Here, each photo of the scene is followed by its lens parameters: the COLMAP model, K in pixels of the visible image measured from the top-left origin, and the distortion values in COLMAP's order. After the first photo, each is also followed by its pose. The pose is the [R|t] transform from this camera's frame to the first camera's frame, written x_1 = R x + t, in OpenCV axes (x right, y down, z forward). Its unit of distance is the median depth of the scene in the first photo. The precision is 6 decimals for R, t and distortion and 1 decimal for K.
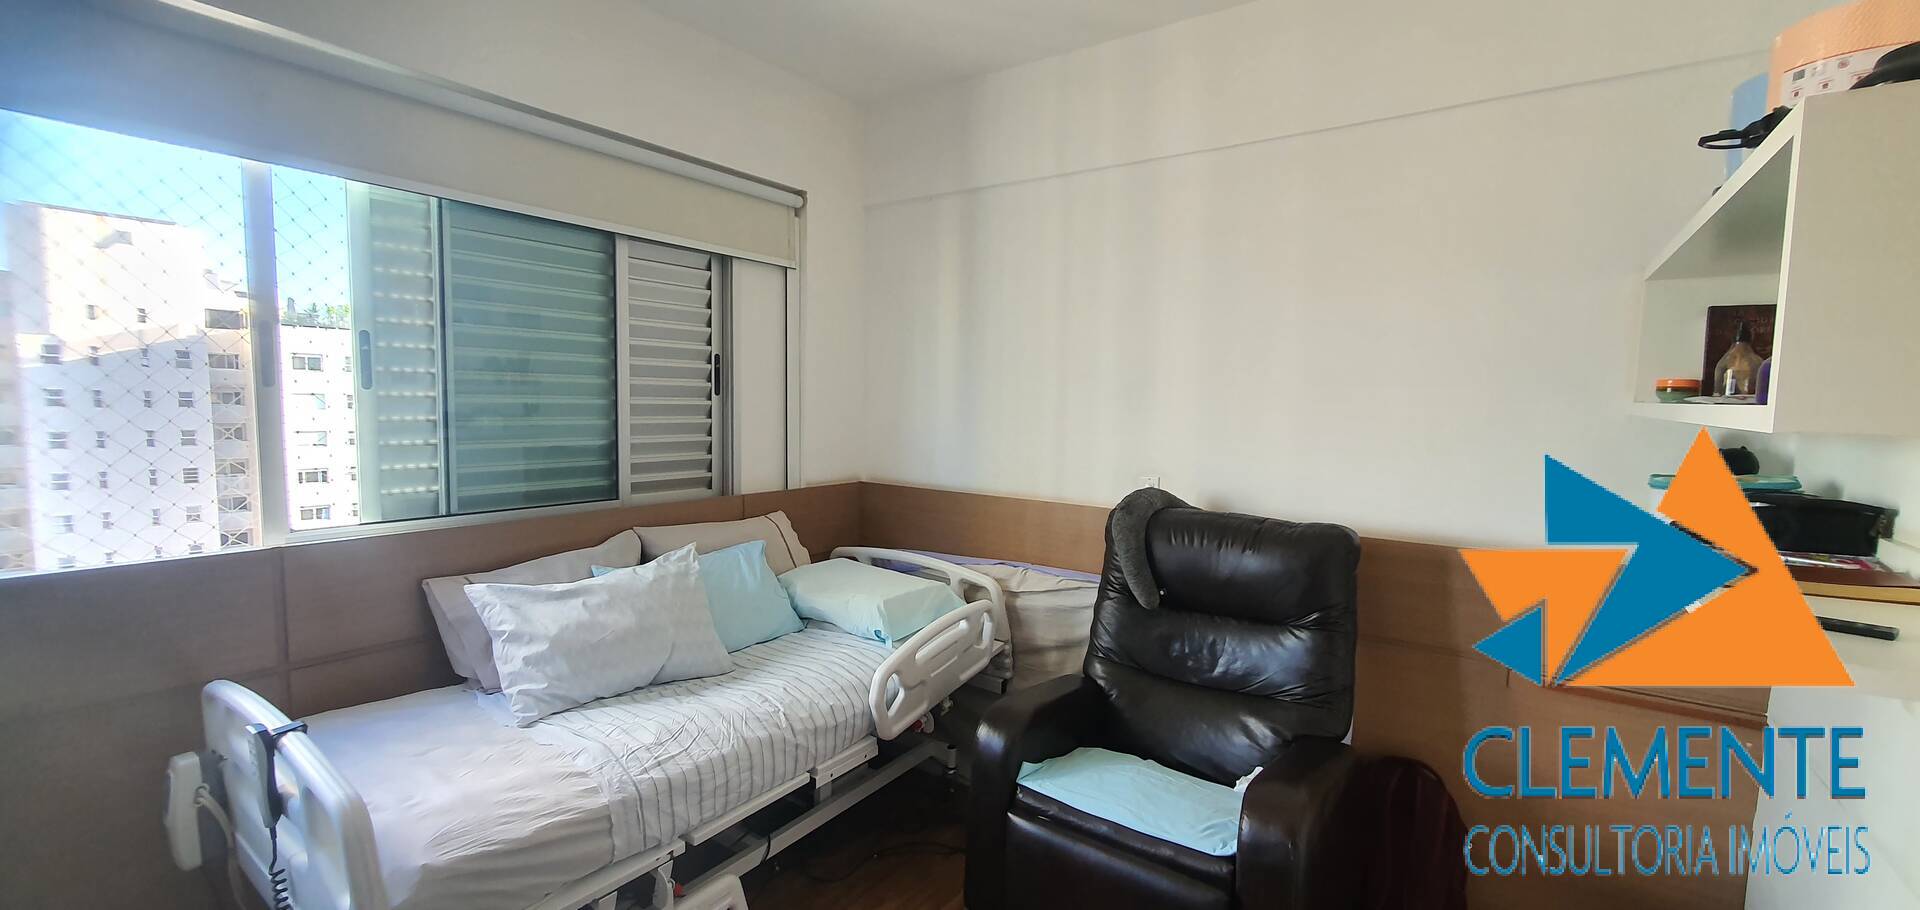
lens RADIAL K [[768.4, 0, 960.0], [0, 768.4, 455.0], [0, 0, 1]] dist [-0.000624, -0.000090]
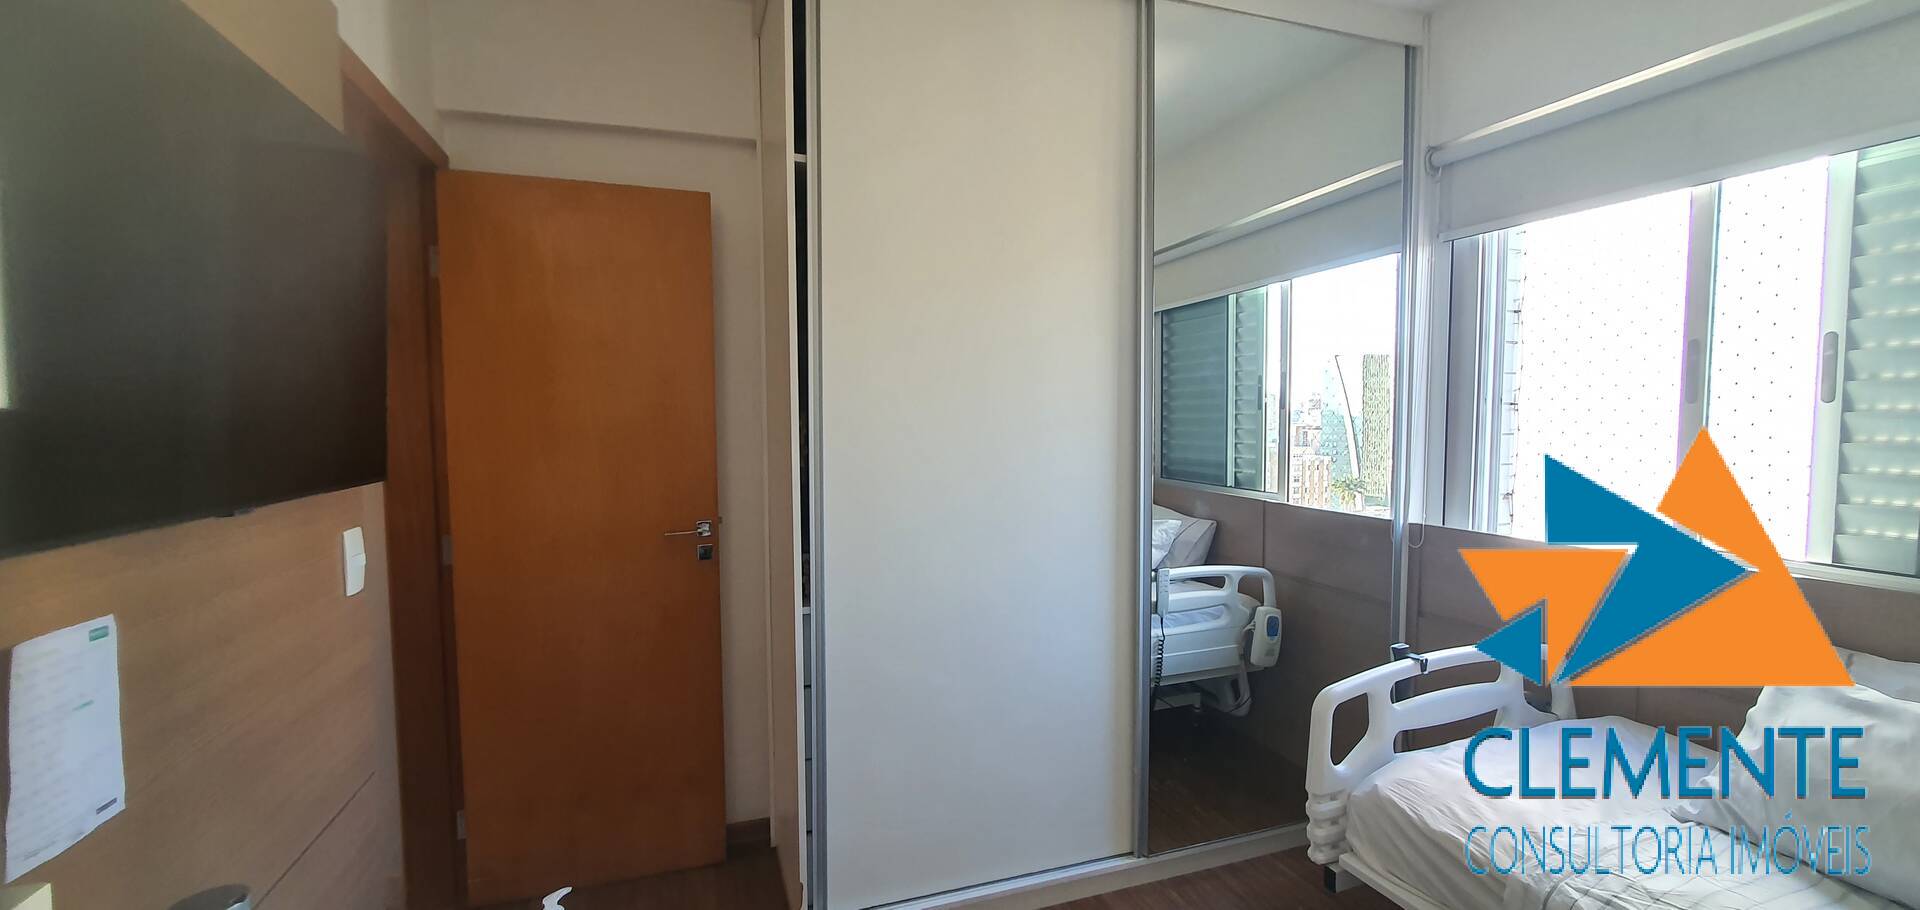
lens RADIAL K [[768.4, 0, 960.0], [0, 768.4, 455.0], [0, 0, 1]] dist [-0.000624, -0.000090]
pose [[-0.562576, 0.028996, -0.826237, 0.522408], [-0.063135, 0.994960, 0.077905, -0.039635], [0.824331, 0.095992, -0.557910, 0.815063]]
